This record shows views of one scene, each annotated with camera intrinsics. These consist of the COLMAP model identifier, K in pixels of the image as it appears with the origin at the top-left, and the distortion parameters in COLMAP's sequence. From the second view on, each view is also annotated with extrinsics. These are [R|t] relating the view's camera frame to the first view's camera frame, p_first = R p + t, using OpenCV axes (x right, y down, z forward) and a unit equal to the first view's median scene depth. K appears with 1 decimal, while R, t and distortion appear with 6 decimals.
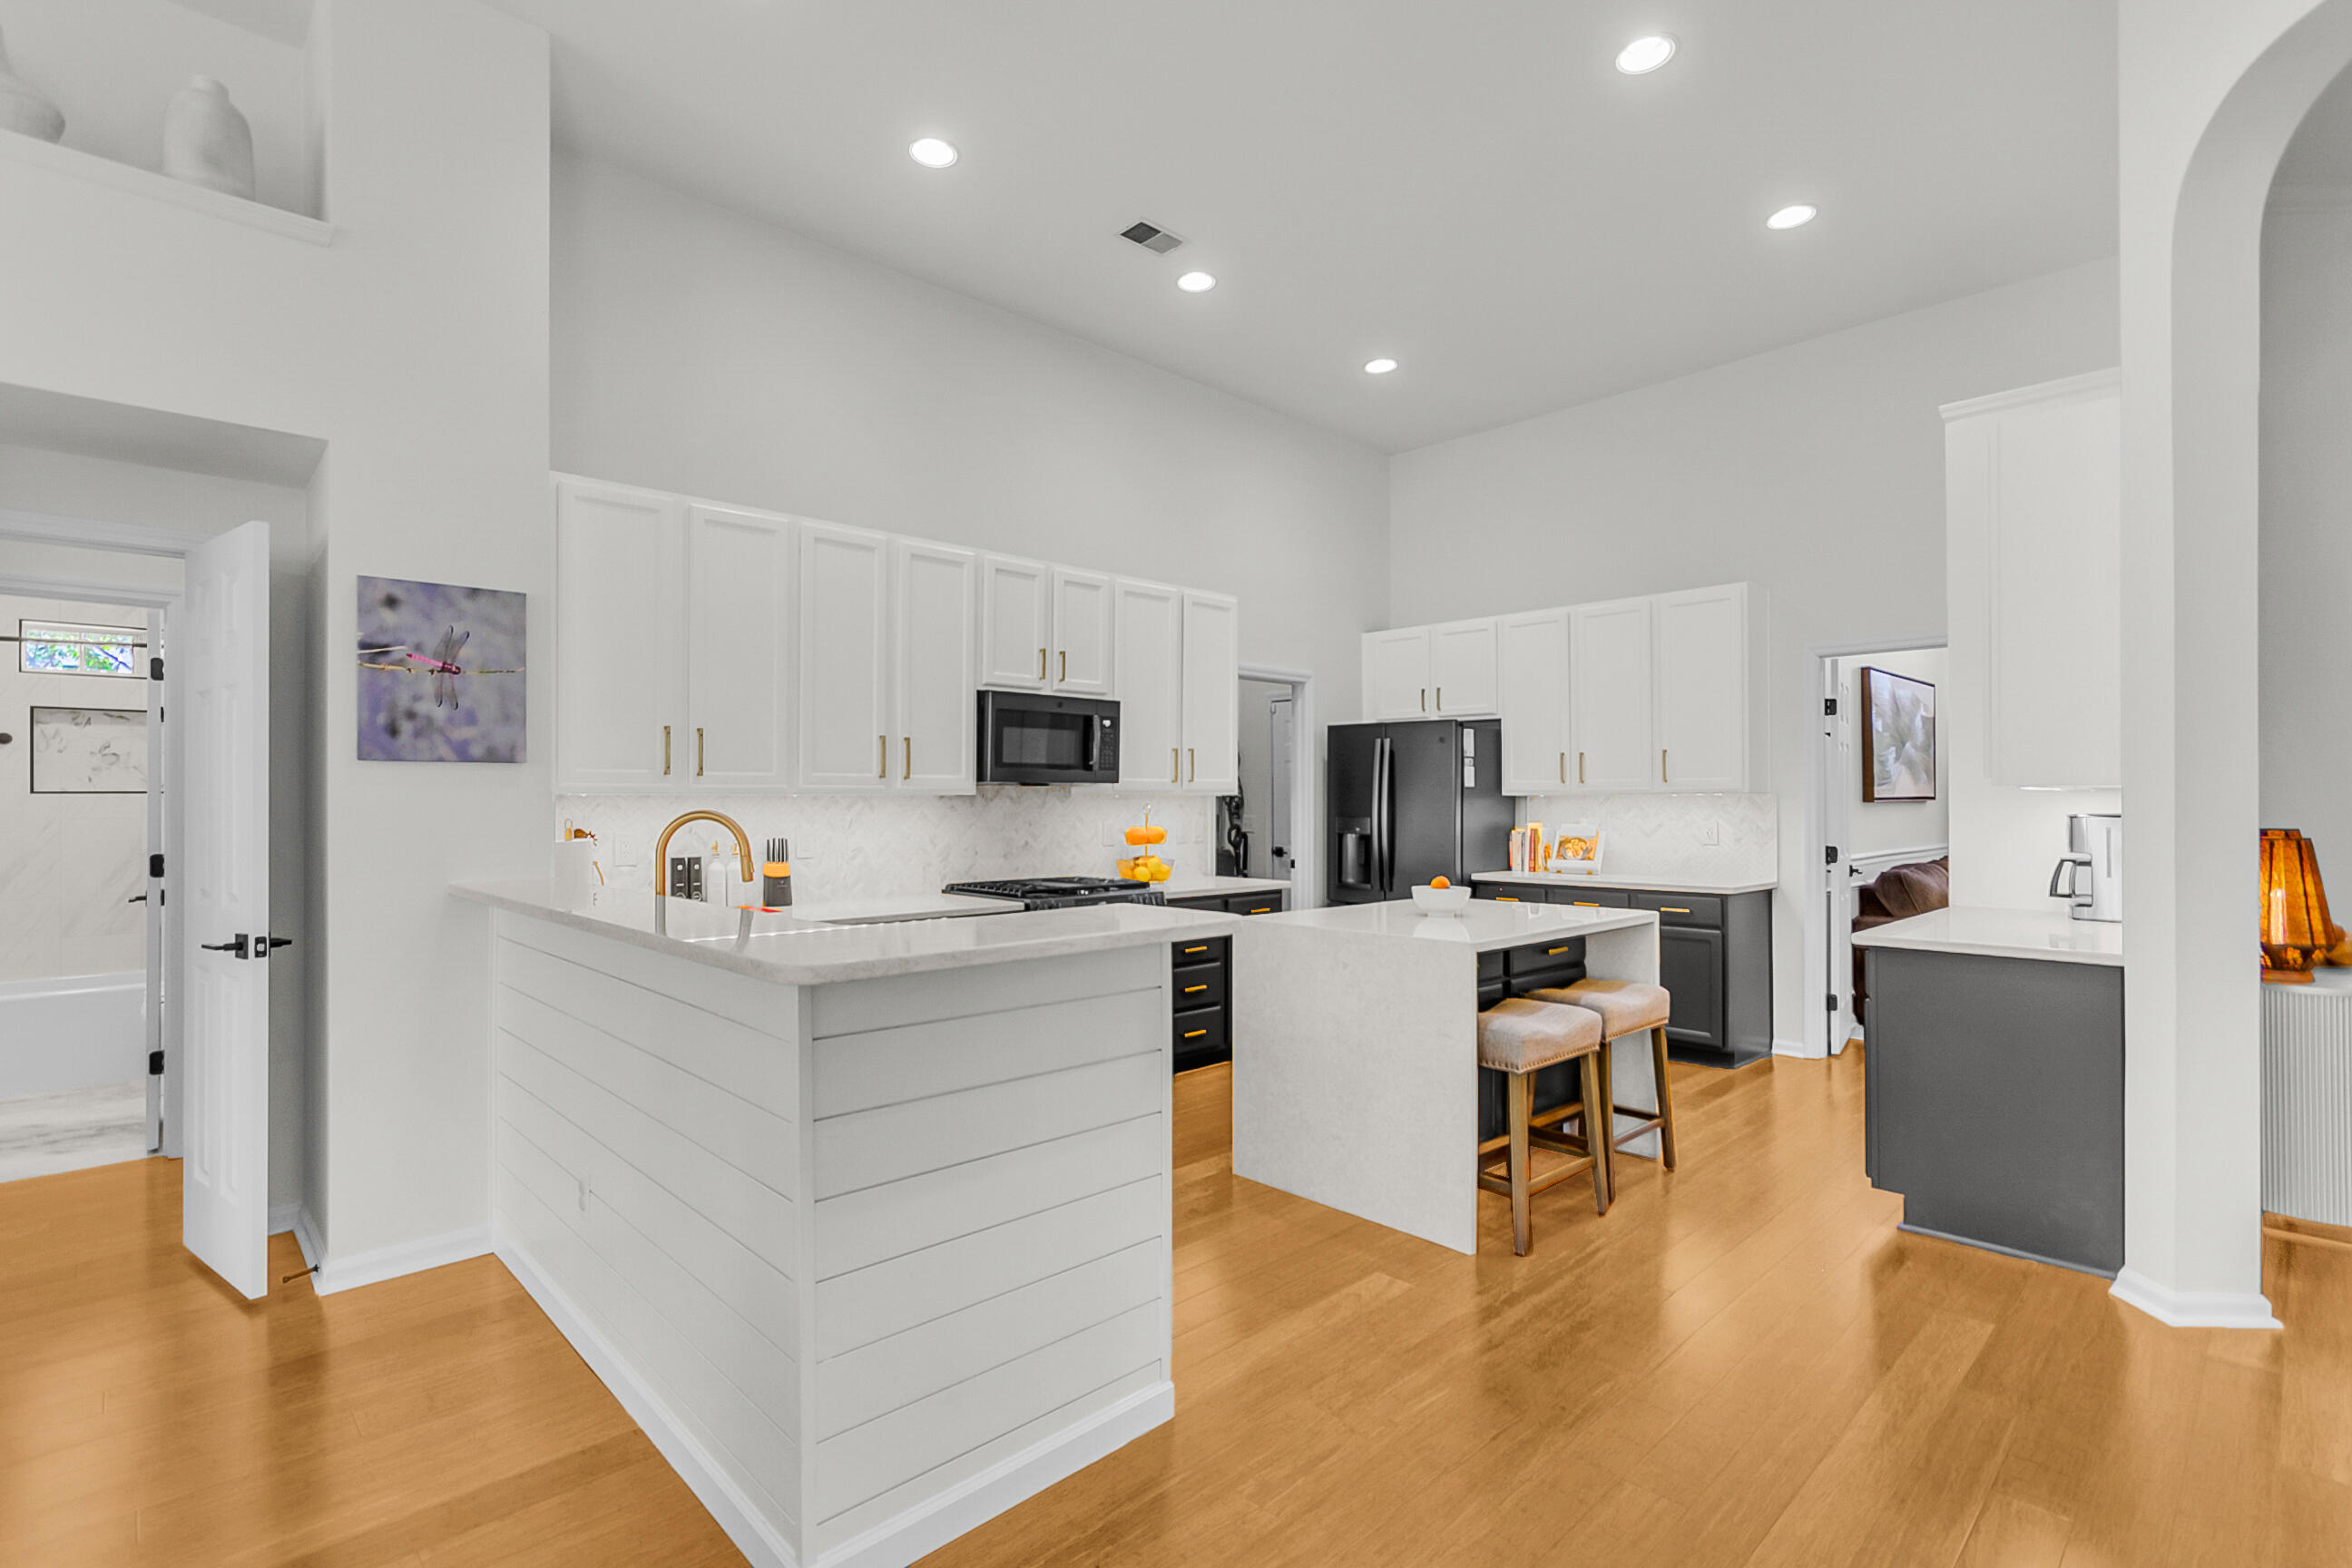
lens RADIAL K [[1123.0, 0, 1168.6], [0, 1123.0, 800.8], [0, 0, 1]] dist [-0.004970, 0.001012]
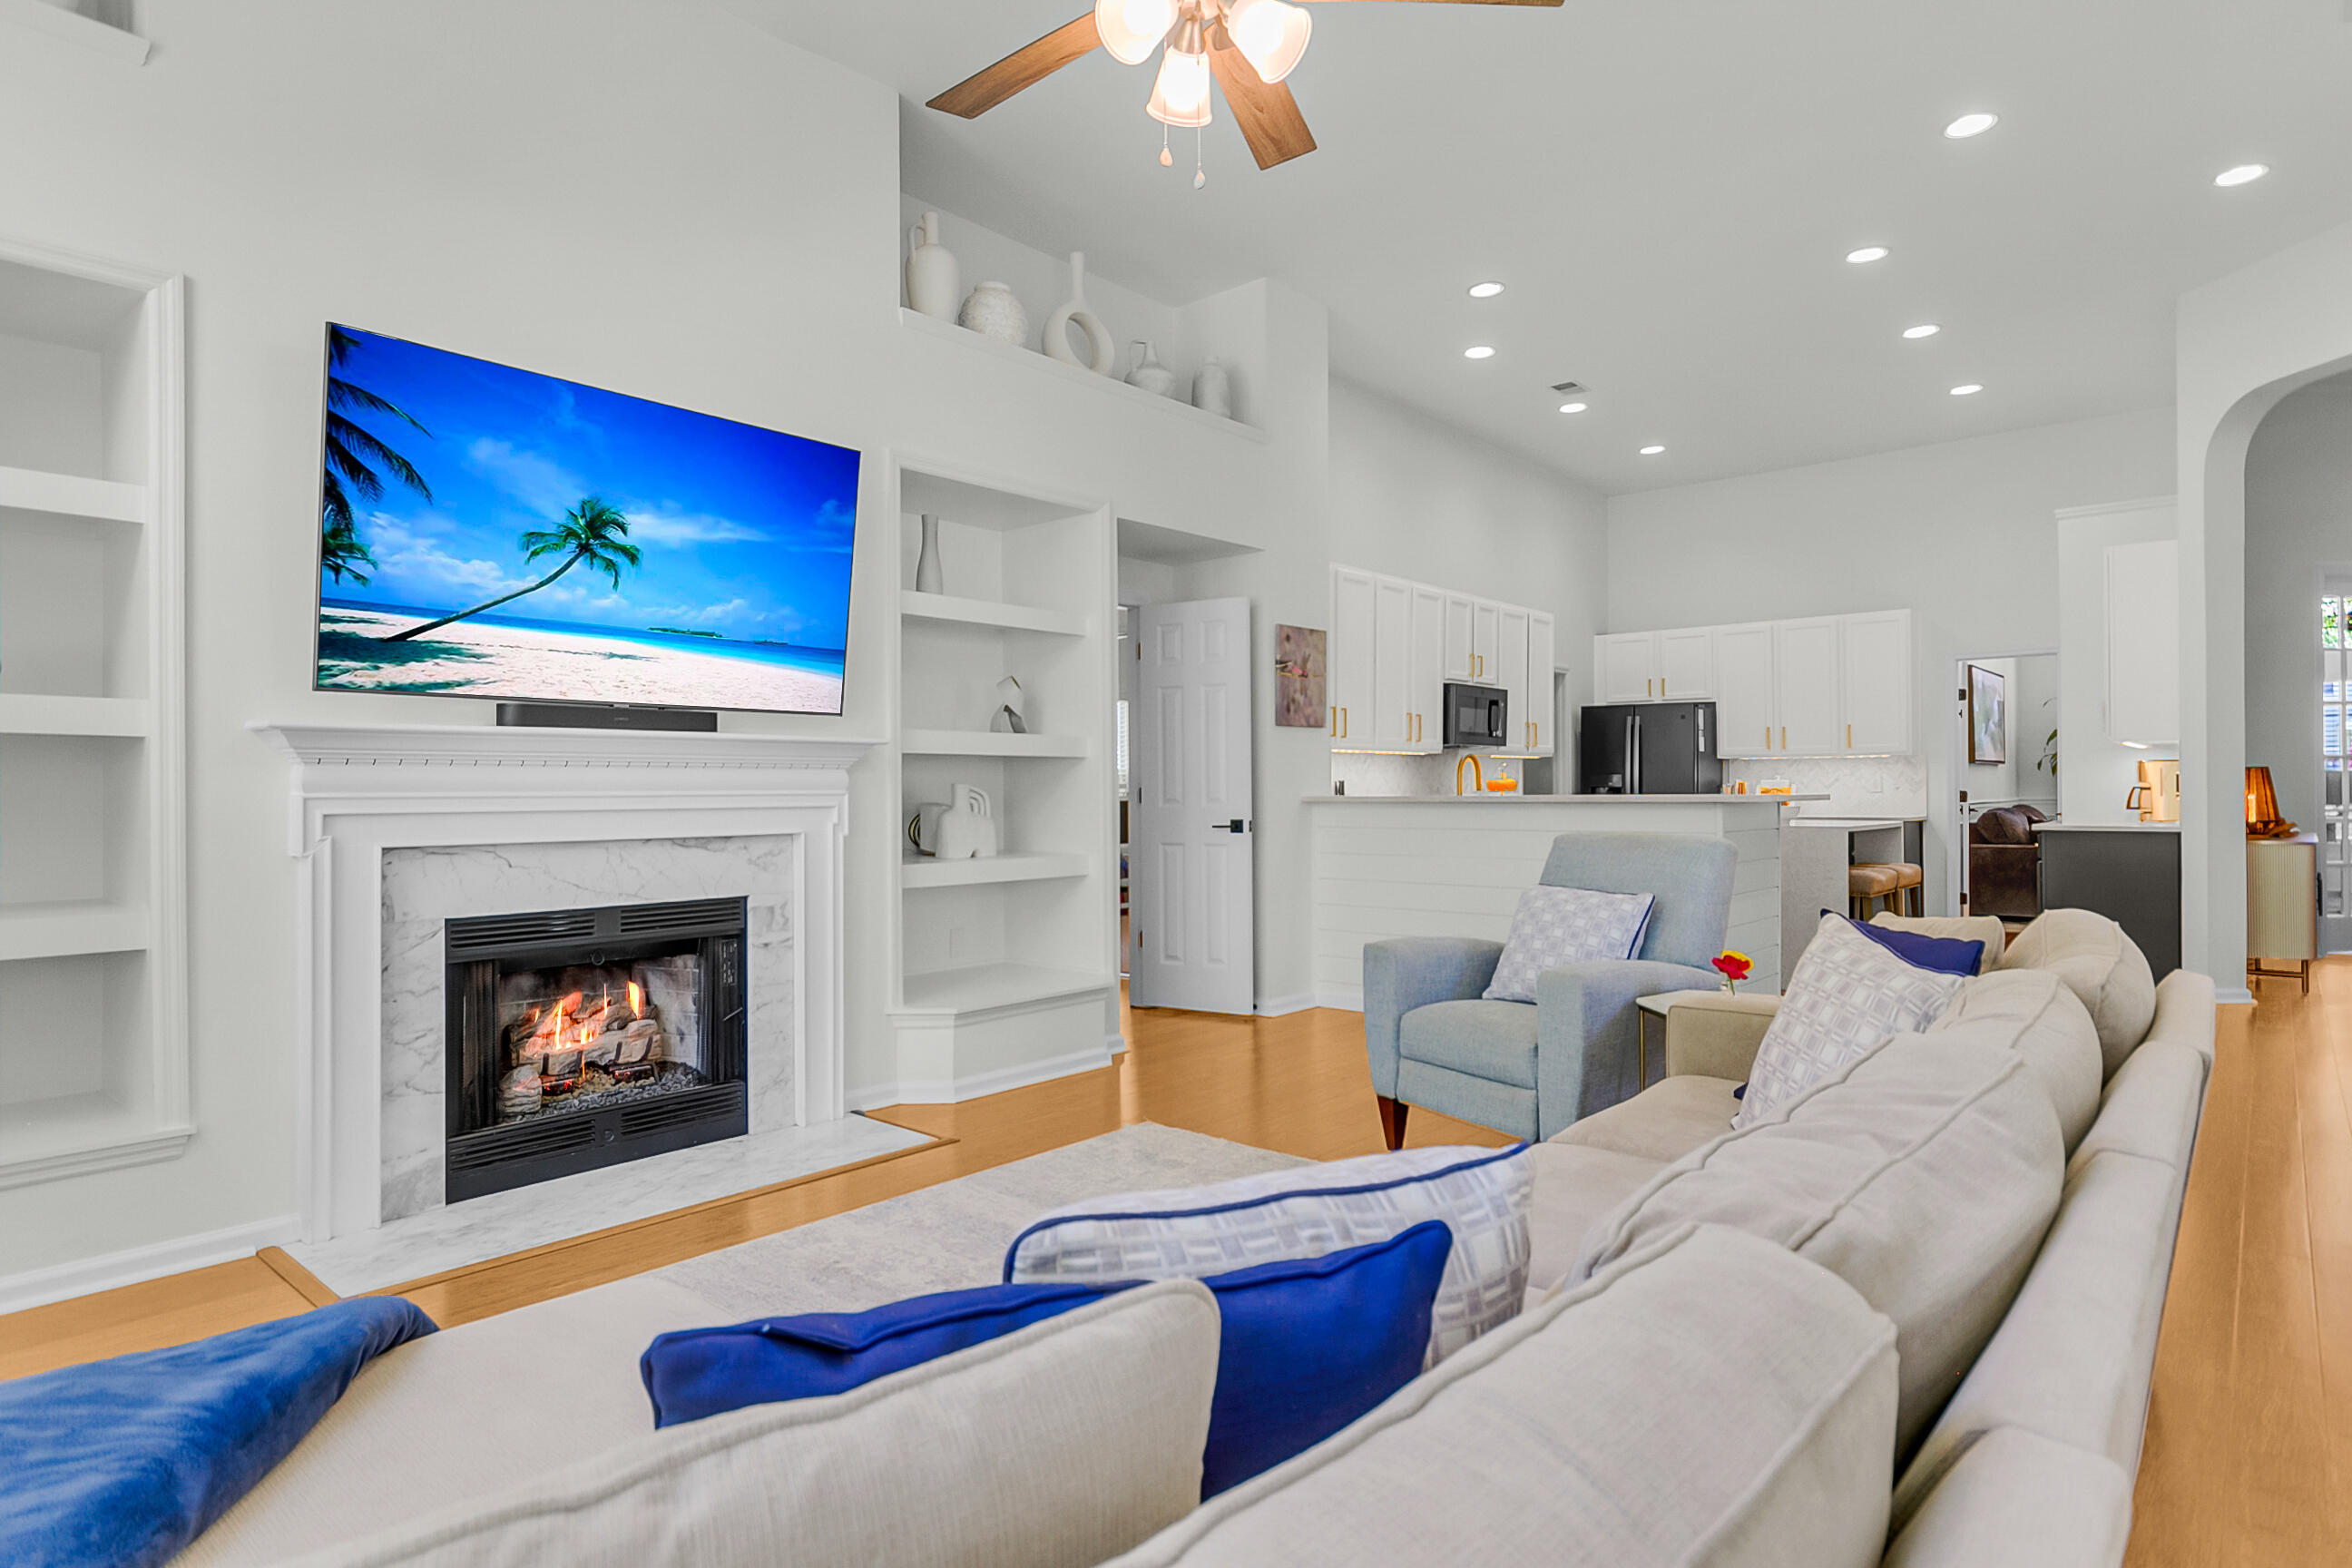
lens RADIAL K [[1257.7, 0, 1179.8], [0, 1257.7, 787.7], [0, 0, 1]] dist [-0.005947, -0.001576]
pose [[0.996755, -0.002168, 0.080460, -0.668553], [0.002111, 0.999997, 0.000792, 0.040071], [-0.080462, -0.000619, 0.996757, -0.652569]]
